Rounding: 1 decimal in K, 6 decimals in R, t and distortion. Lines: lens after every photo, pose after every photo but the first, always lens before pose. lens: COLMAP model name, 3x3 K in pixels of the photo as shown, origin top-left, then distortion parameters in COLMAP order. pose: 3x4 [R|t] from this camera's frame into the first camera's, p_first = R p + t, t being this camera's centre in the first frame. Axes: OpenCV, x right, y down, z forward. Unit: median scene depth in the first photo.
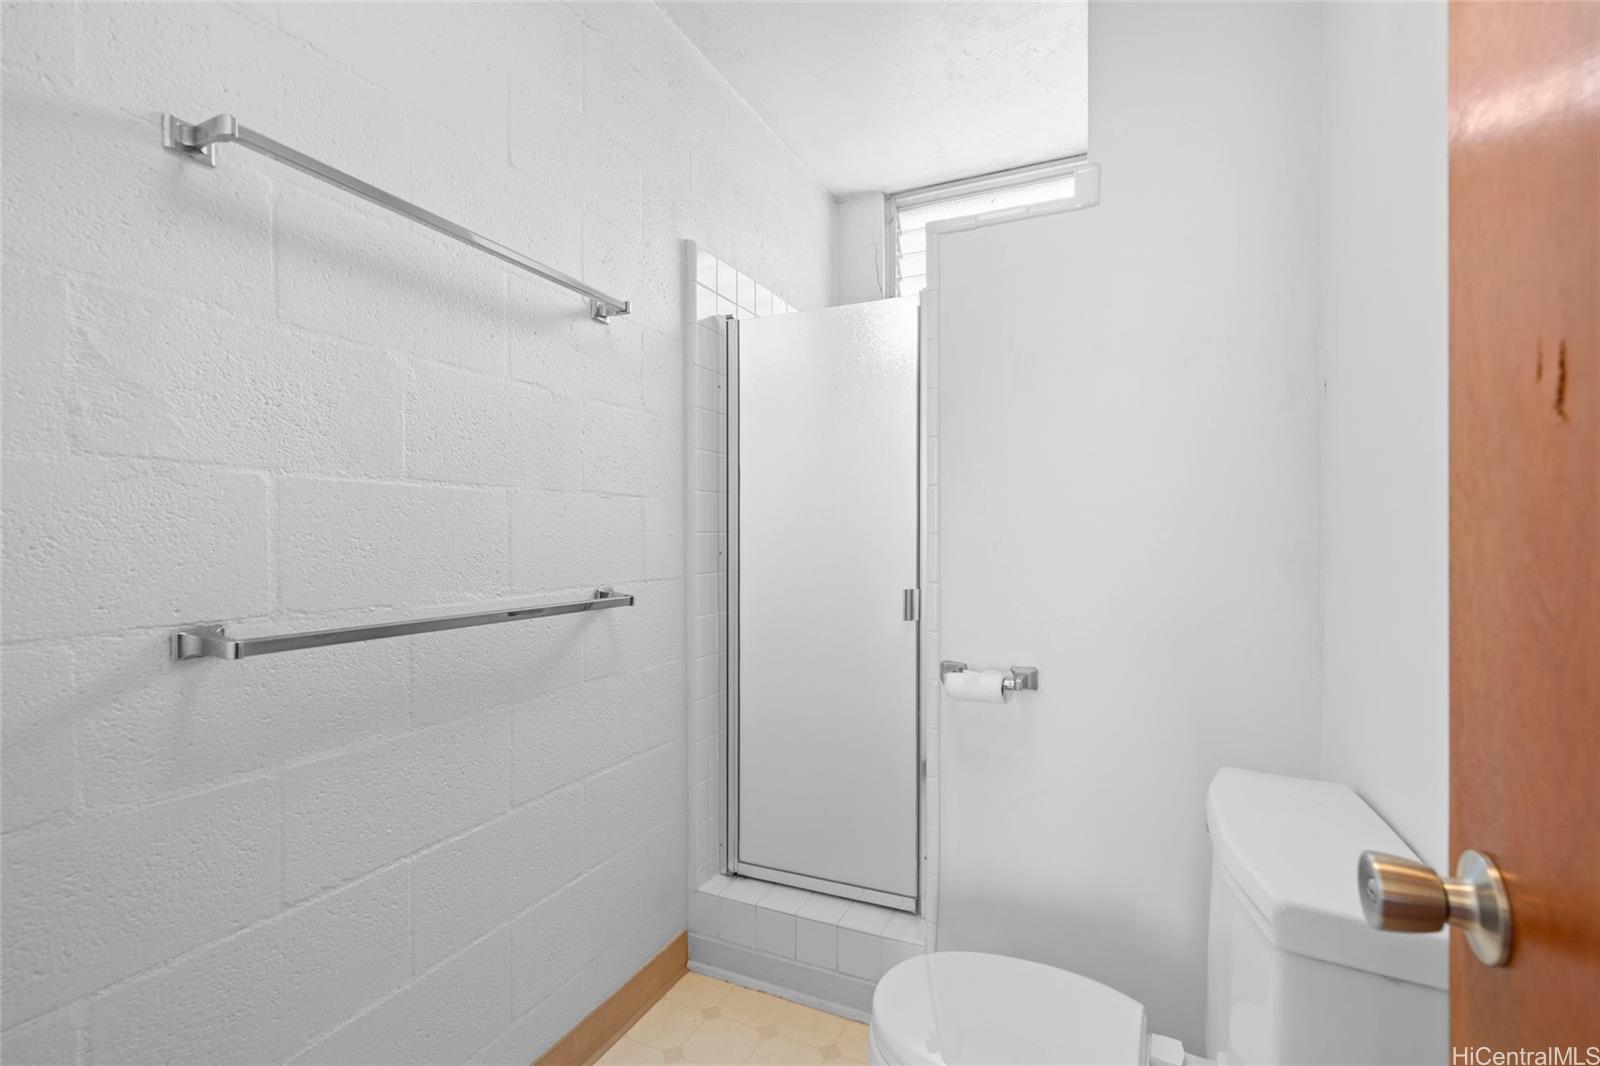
lens RADIAL K [[754.6, 0, 800.8], [0, 754.6, 538.1], [0, 0, 1]] dist [0.001388, 0.000803]
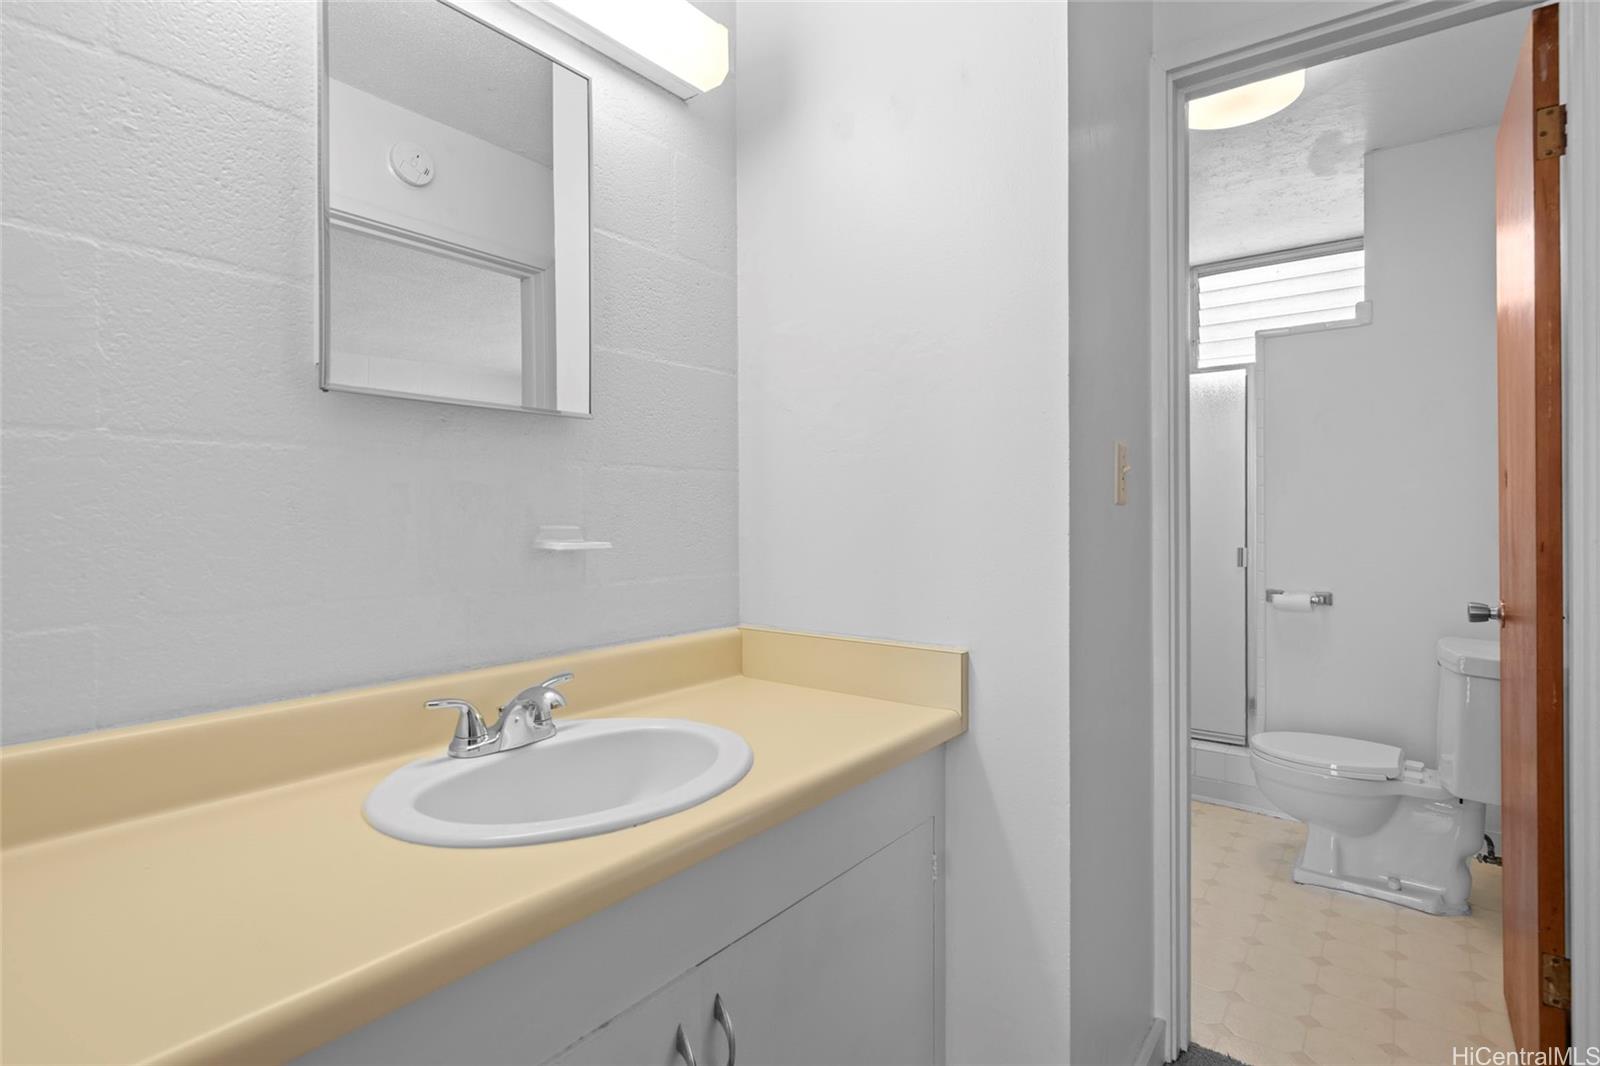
lens RADIAL K [[786.1, 0, 805.2], [0, 786.1, 518.8], [0, 0, 1]] dist [0.000438, 0.000024]
pose [[0.972157, -0.008445, -0.234177, -0.422185], [0.008860, 0.999960, 0.000718, -0.005535], [0.234162, -0.002772, 0.972194, -0.993992]]
